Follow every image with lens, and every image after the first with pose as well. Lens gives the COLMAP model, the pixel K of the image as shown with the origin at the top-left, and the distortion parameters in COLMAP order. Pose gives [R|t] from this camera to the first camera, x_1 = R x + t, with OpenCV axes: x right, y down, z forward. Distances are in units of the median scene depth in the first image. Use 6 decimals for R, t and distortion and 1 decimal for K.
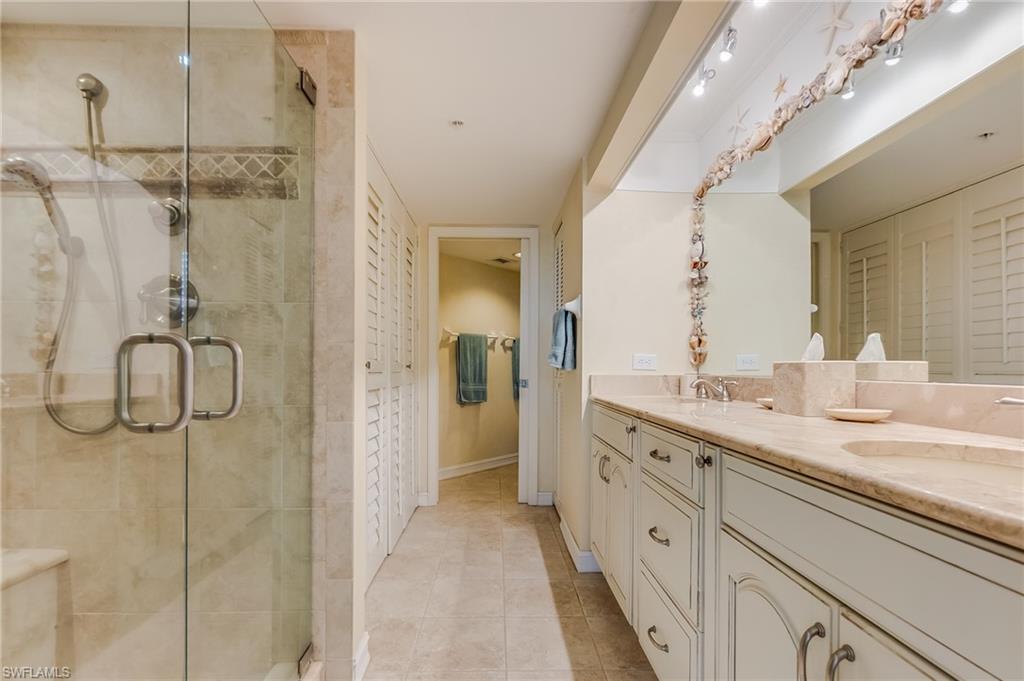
lens RADIAL K [[444.9, 0, 512.7], [0, 444.9, 368.1], [0, 0, 1]] dist [-0.000144, 0.000002]
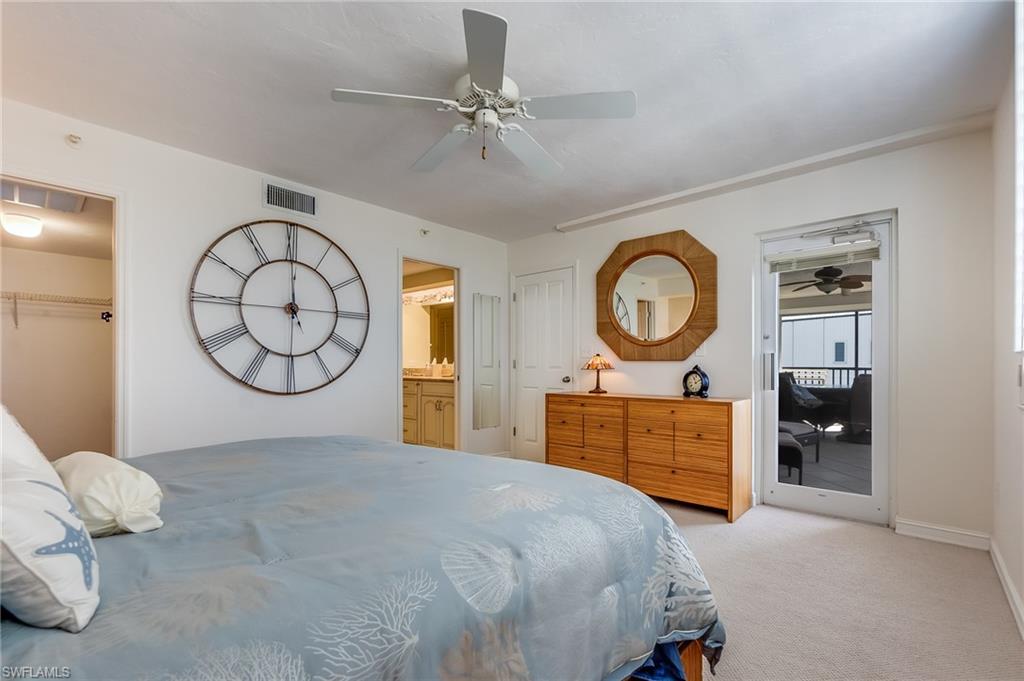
lens RADIAL K [[448.4, 0, 508.0], [0, 448.4, 358.2], [0, 0, 1]] dist [-0.001454, -0.000035]
pose [[0.697658, 0.005820, 0.716407, -1.928611], [0.003166, 0.999932, -0.011207, -0.021732], [-0.716424, 0.010087, 0.697593, -2.531900]]
